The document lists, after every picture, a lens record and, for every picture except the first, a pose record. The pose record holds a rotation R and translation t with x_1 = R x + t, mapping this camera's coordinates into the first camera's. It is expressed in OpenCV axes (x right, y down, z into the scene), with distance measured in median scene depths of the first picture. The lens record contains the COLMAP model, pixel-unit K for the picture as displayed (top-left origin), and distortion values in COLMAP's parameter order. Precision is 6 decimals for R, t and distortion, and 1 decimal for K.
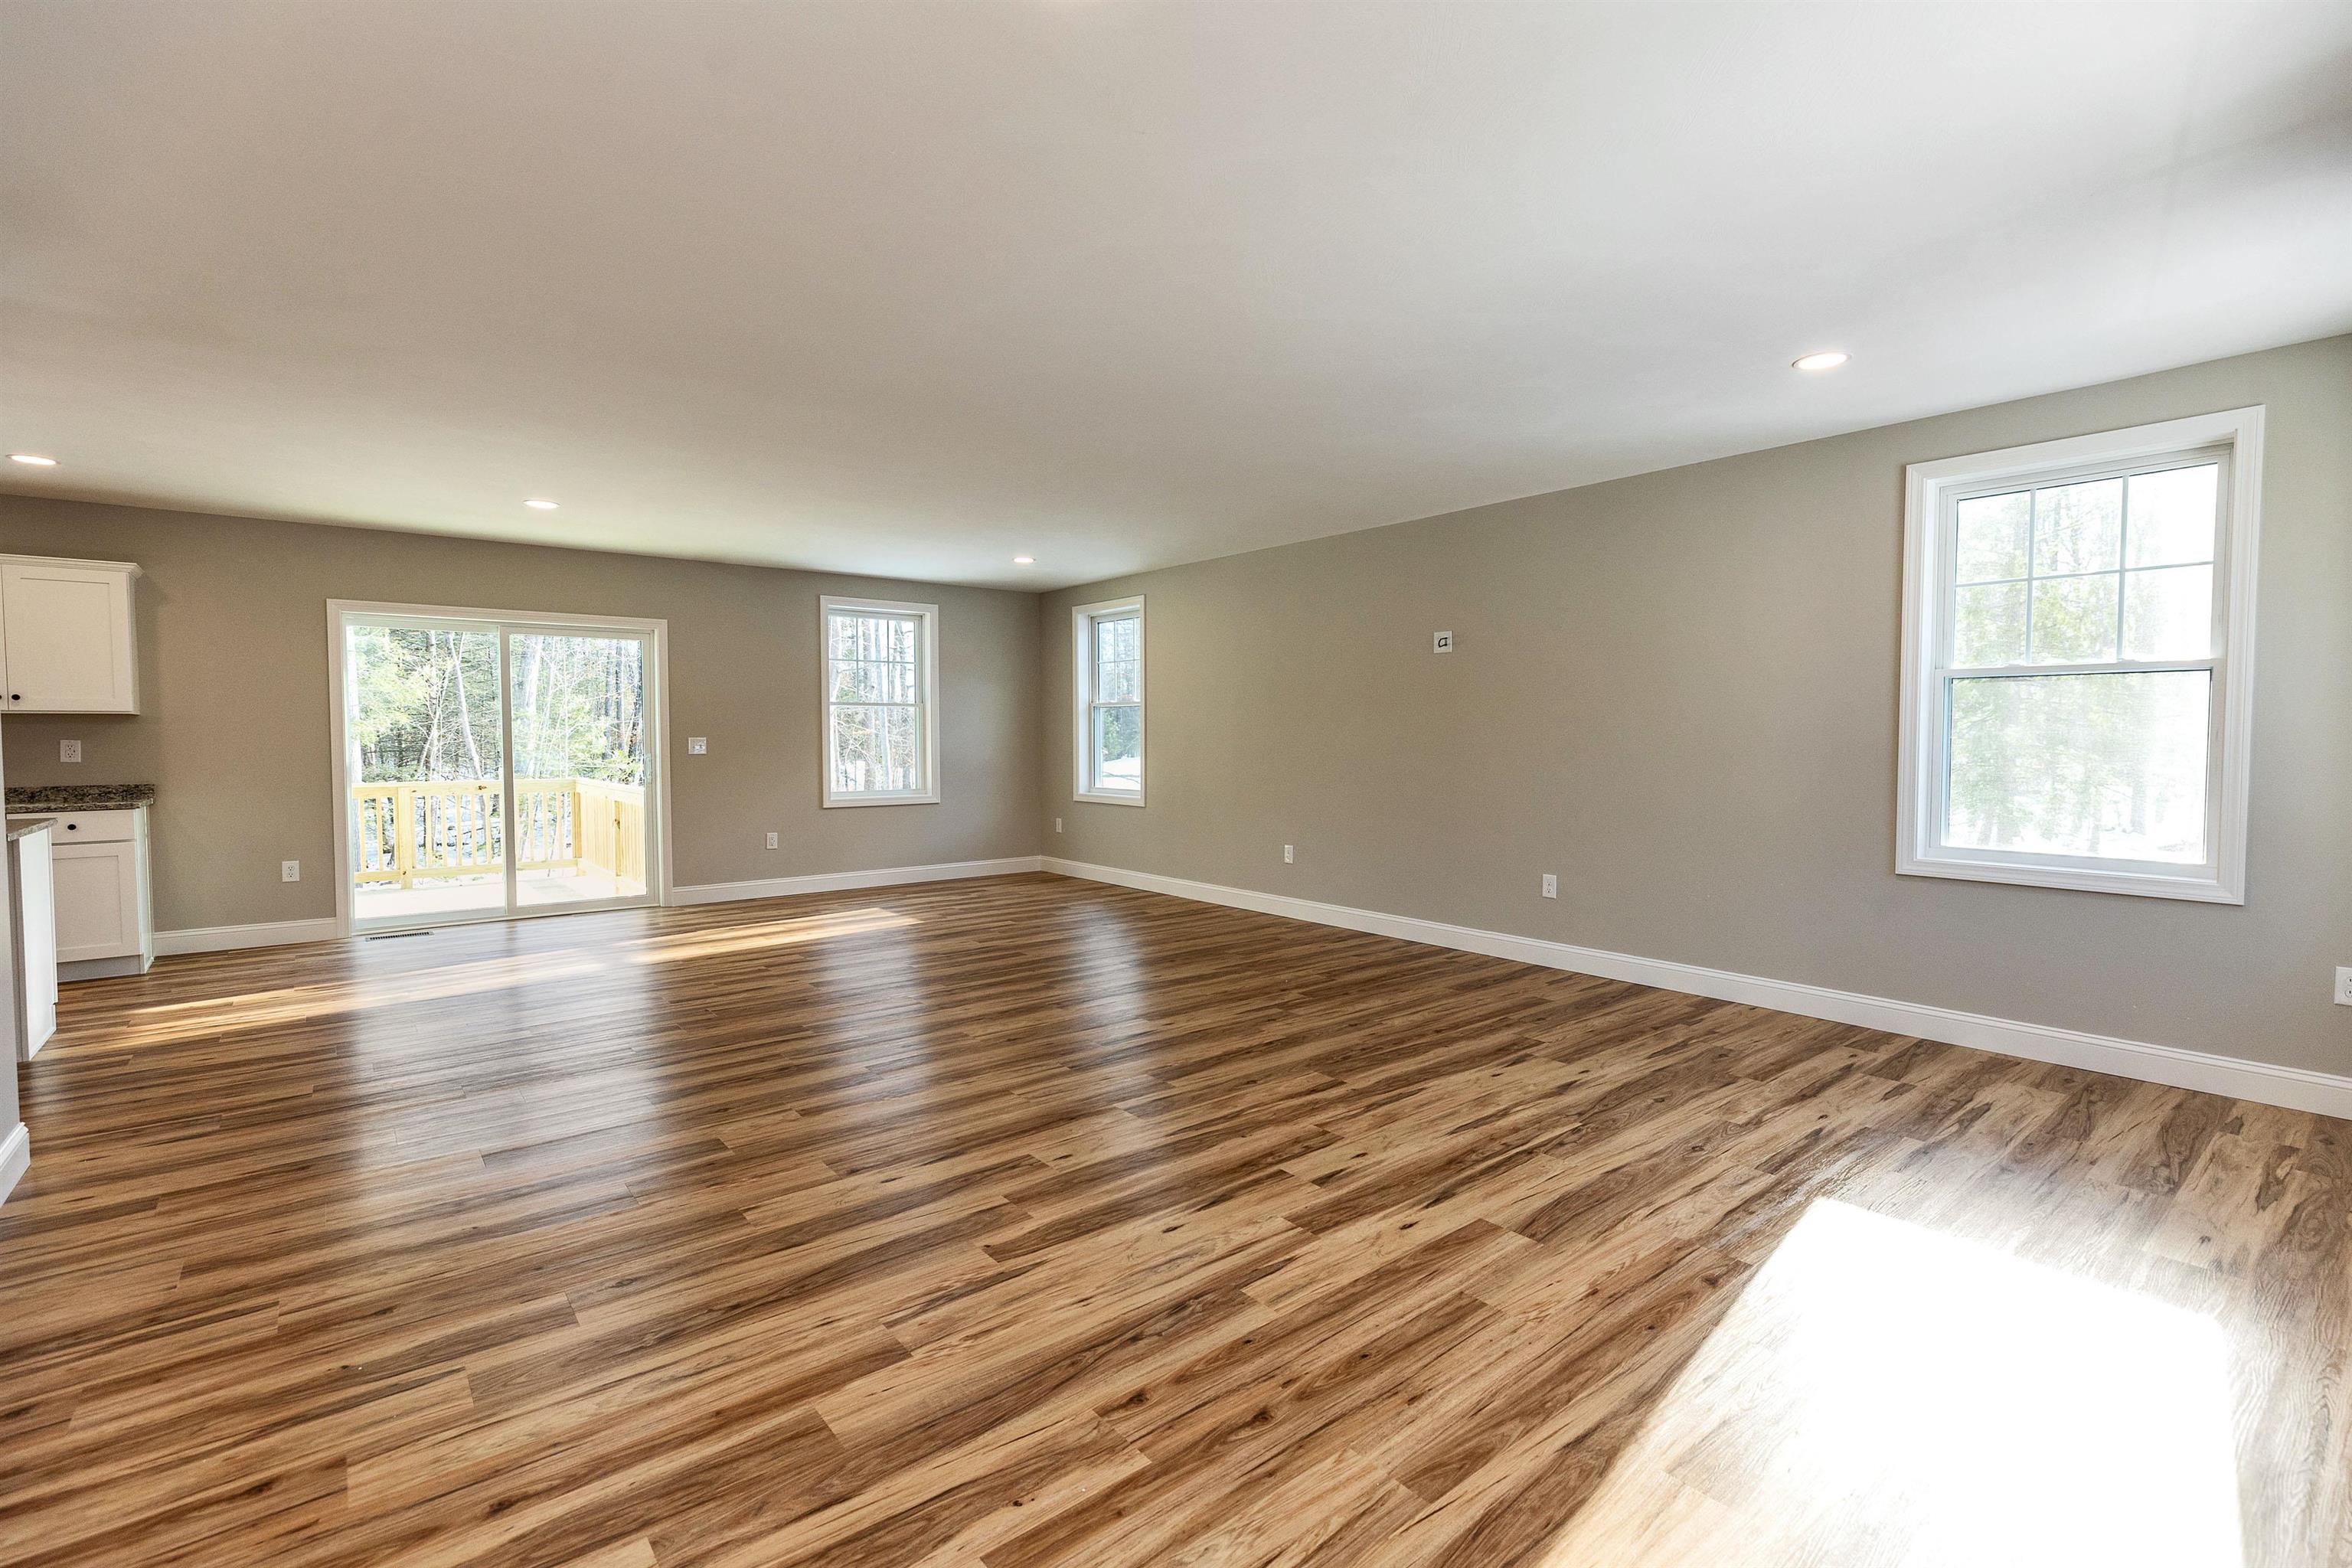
lens RADIAL K [[1061.3, 0, 1162.7], [0, 1061.3, 784.5], [0, 0, 1]] dist [0.002412, -0.000005]
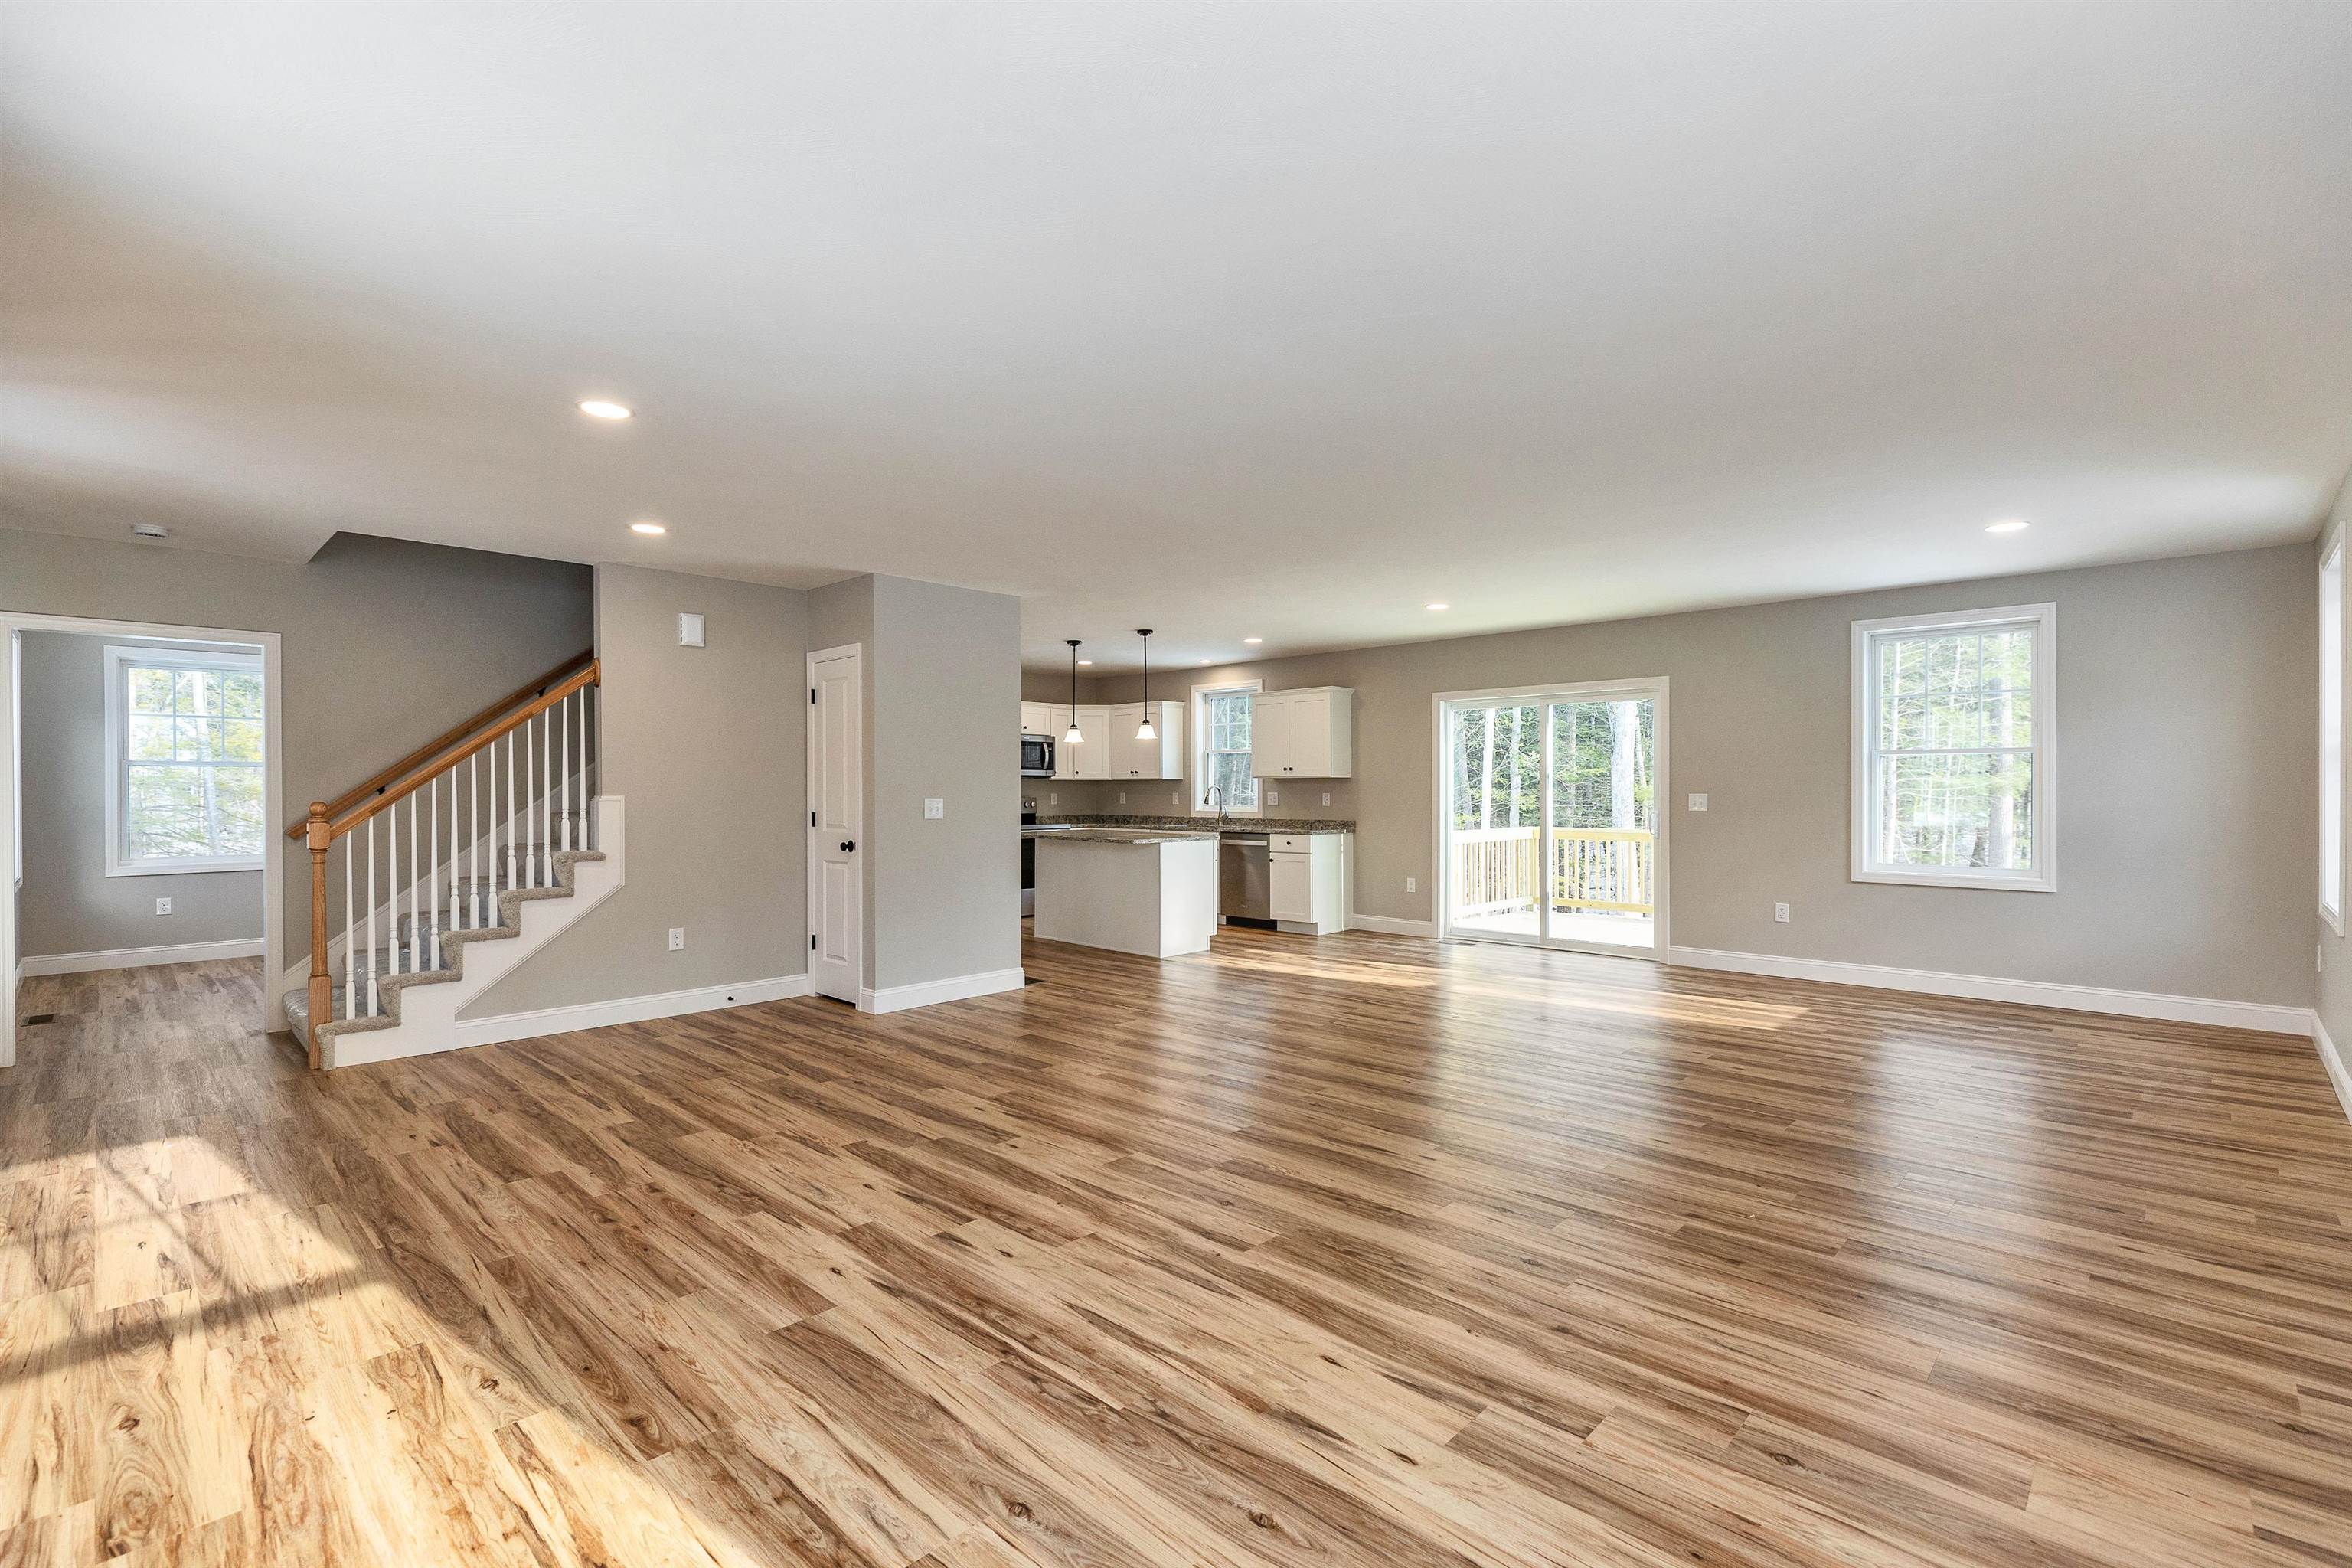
lens RADIAL K [[1059.4, 0, 1184.1], [0, 1059.4, 787.5], [0, 0, 1]] dist [0.003122, -0.000191]
pose [[0.120363, 0.000666, -0.992730, 1.034918], [-0.043935, 0.999024, -0.004657, -0.055368], [0.991757, 0.044176, 0.120275, 0.944256]]
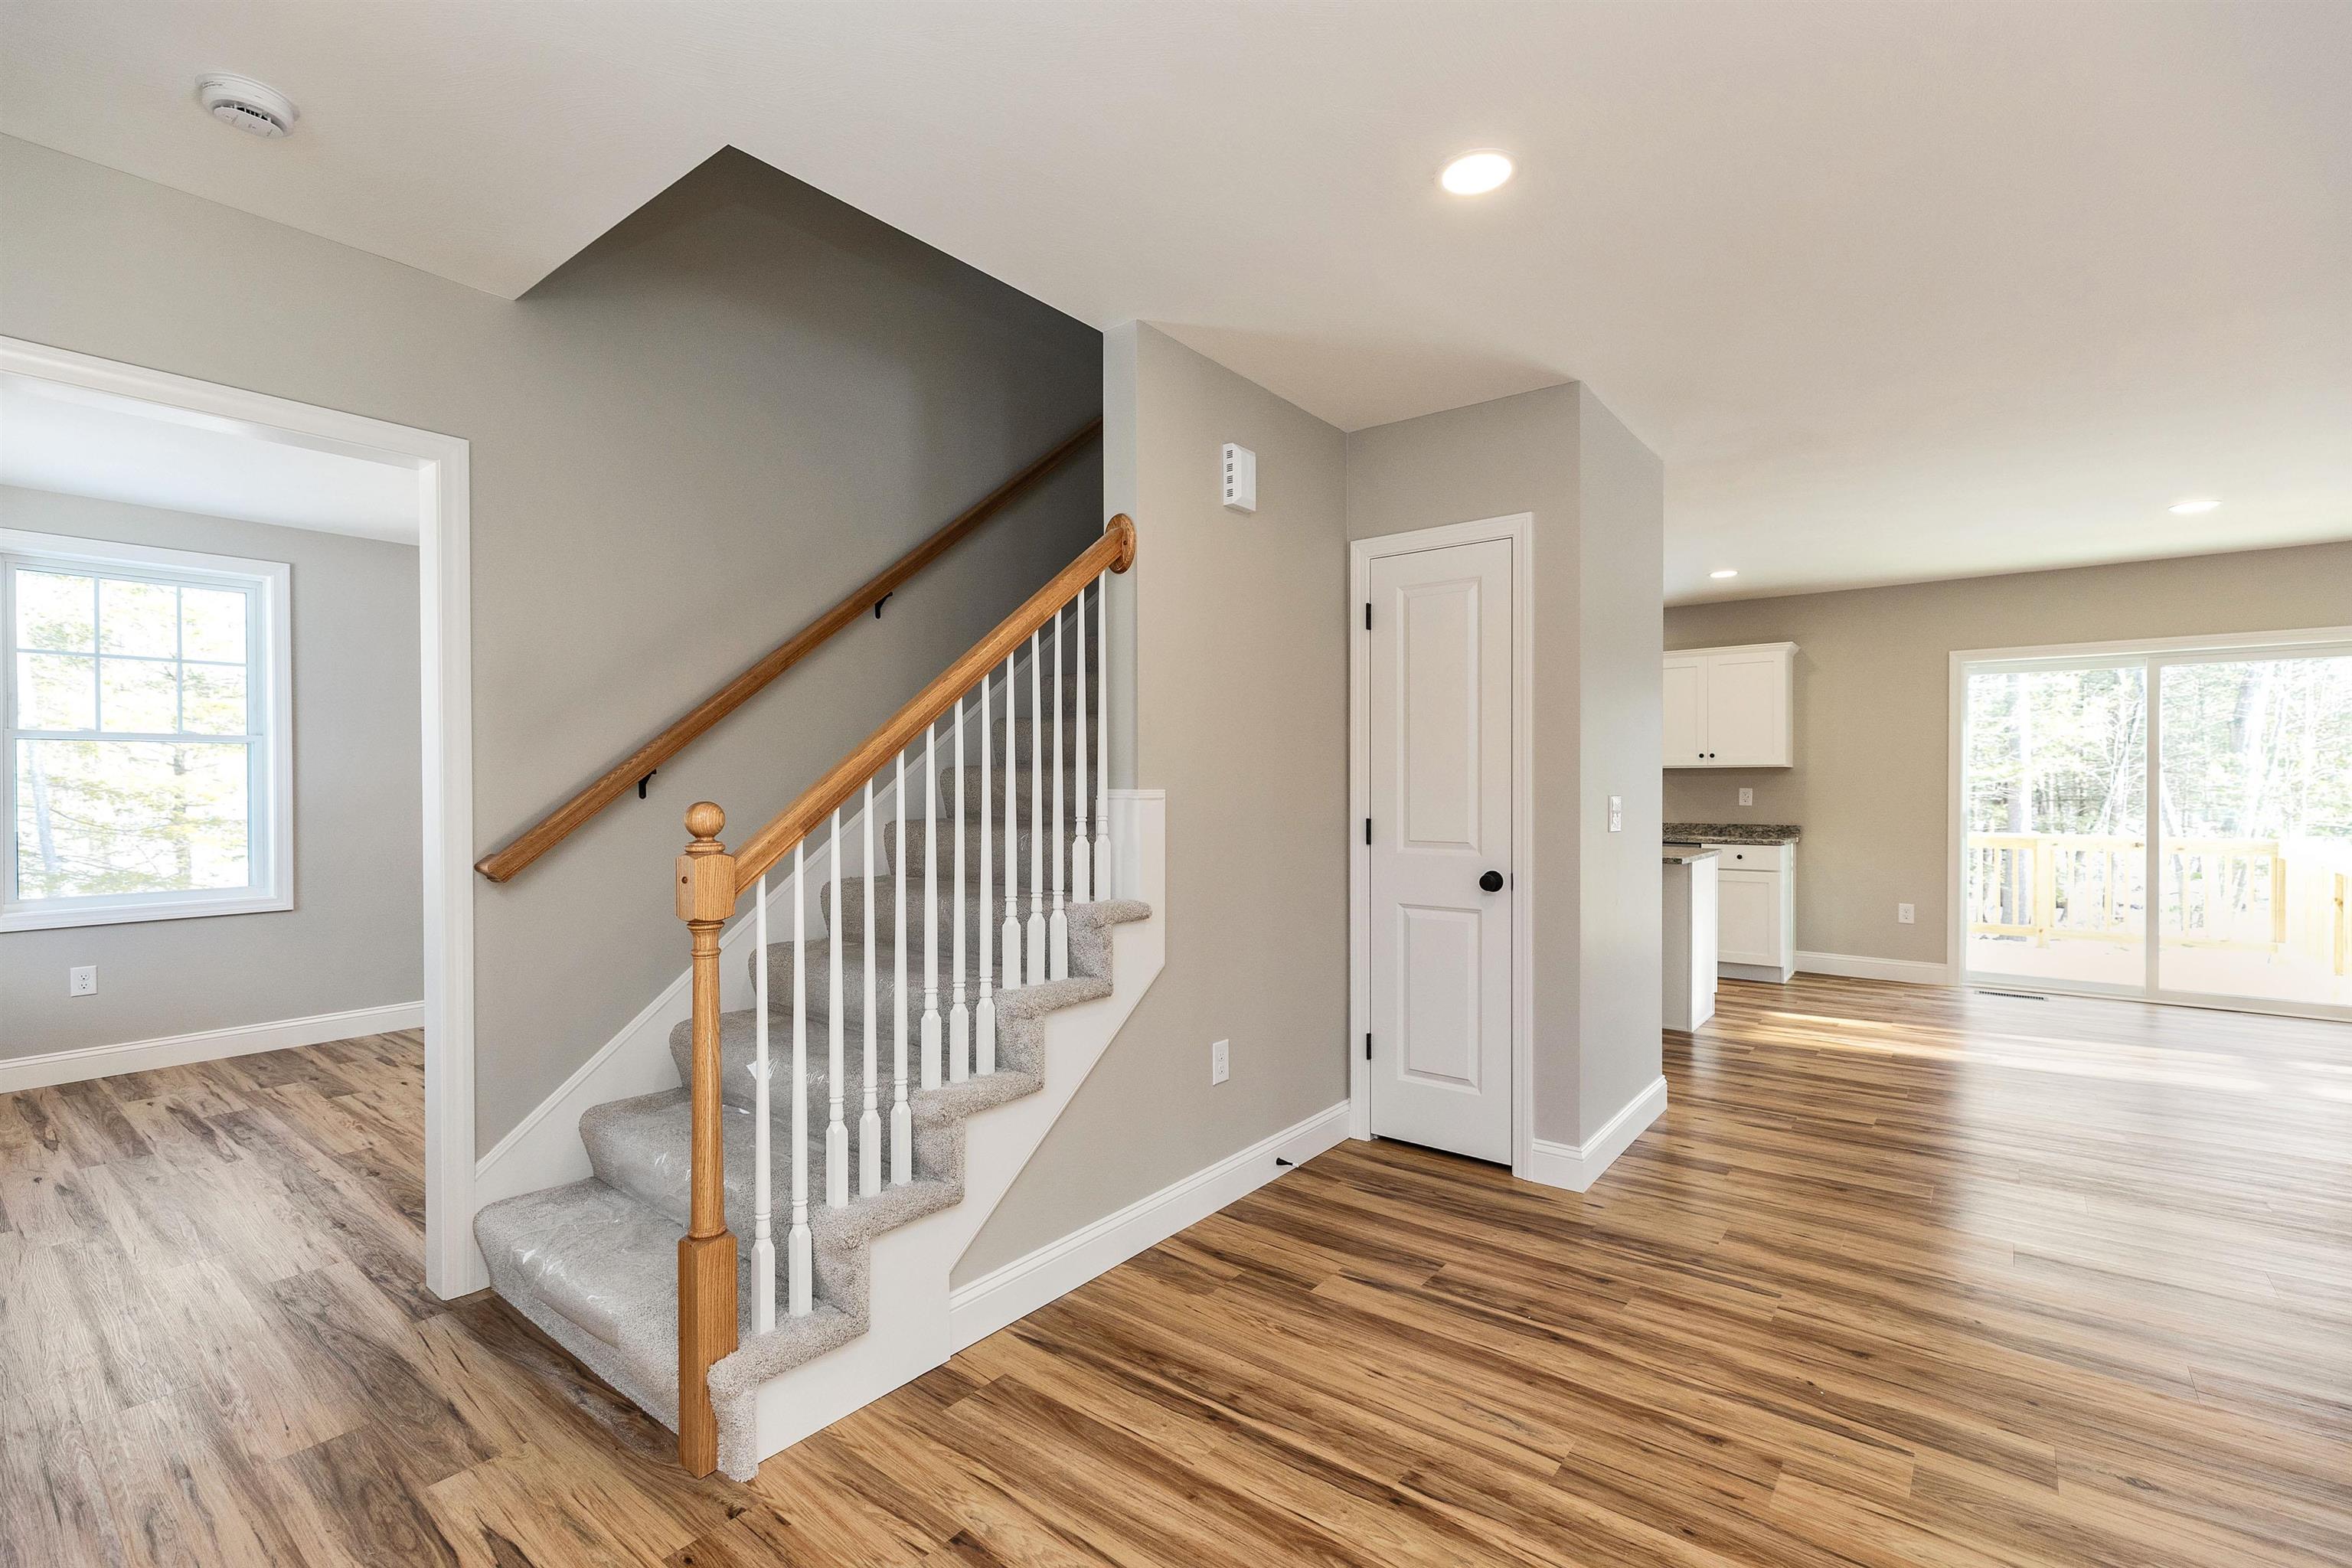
lens RADIAL K [[1061.3, 0, 1162.7], [0, 1061.3, 784.5], [0, 0, 1]] dist [0.002412, -0.000005]
pose [[0.213545, 0.004201, -0.976924, 0.096488], [-0.047184, 0.998868, -0.006019, -0.009242], [0.975793, 0.047381, 0.213502, 0.087500]]
